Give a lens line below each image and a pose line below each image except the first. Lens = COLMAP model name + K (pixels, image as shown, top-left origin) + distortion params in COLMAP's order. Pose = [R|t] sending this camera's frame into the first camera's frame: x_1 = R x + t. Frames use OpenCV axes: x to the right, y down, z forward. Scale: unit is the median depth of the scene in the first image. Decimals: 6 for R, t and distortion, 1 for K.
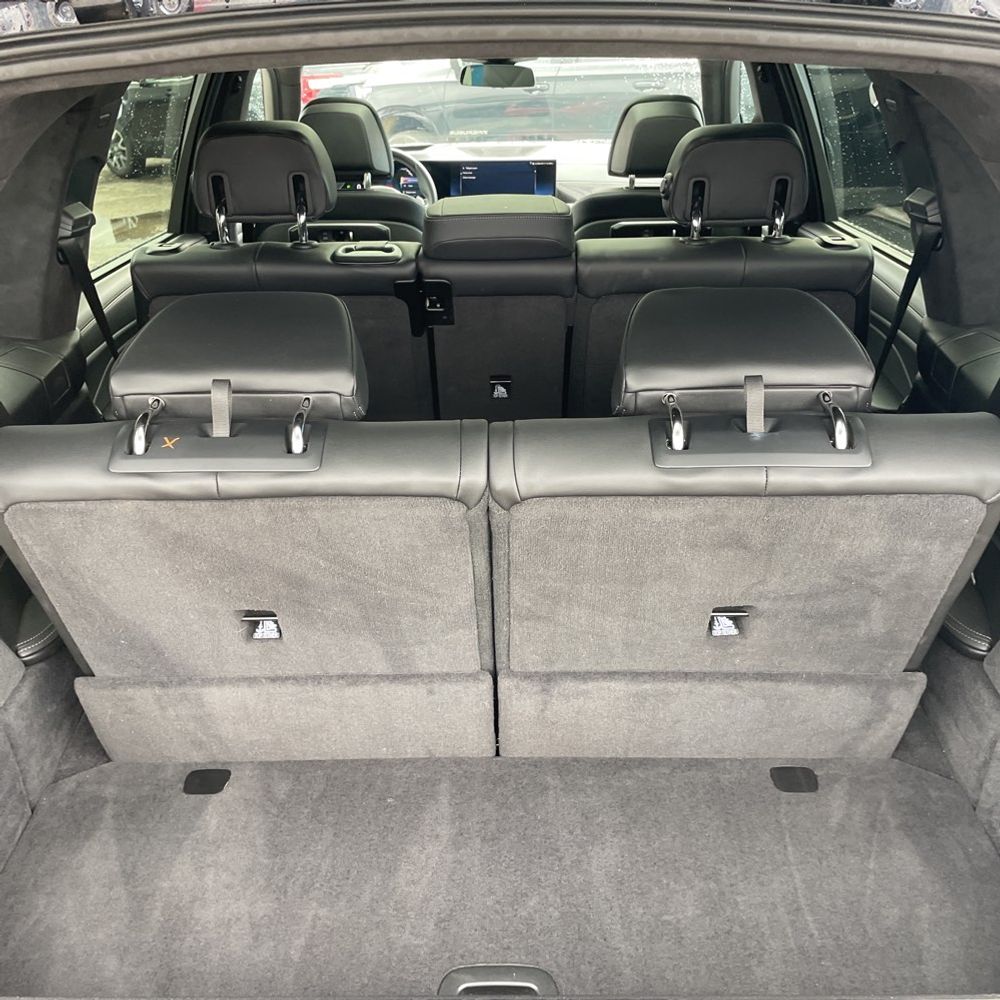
lens RADIAL K [[1023.4, 0, 497.2], [0, 1023.4, 493.8], [0, 0, 1]] dist [0.041683, 0.000000]
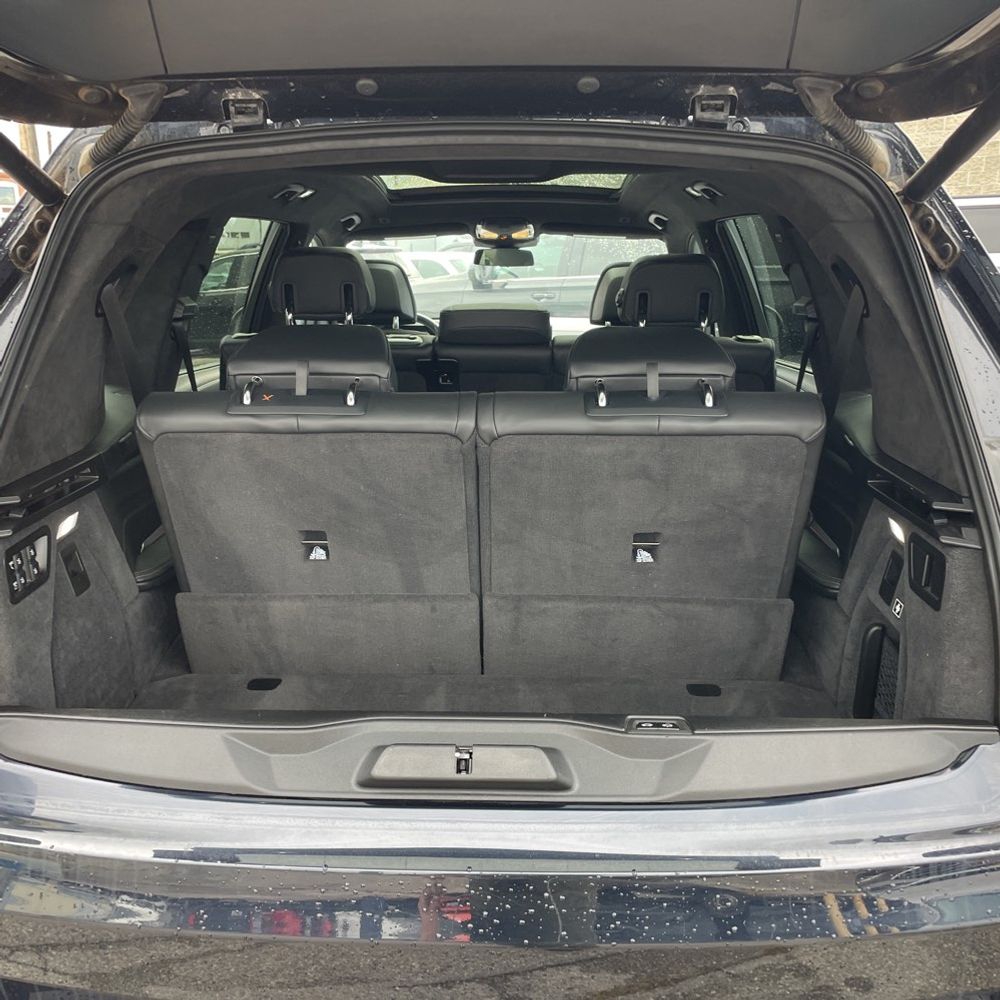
lens RADIAL K [[1023.4, 0, 501.7], [0, 1023.4, 505.4], [0, 0, 1]] dist [0.041683, 0.000000]
pose [[0.999815, 0.017189, -0.008629, 0.038848], [-0.018537, 0.980829, -0.193988, 0.350744], [0.005129, 0.194112, 0.980966, -0.404649]]
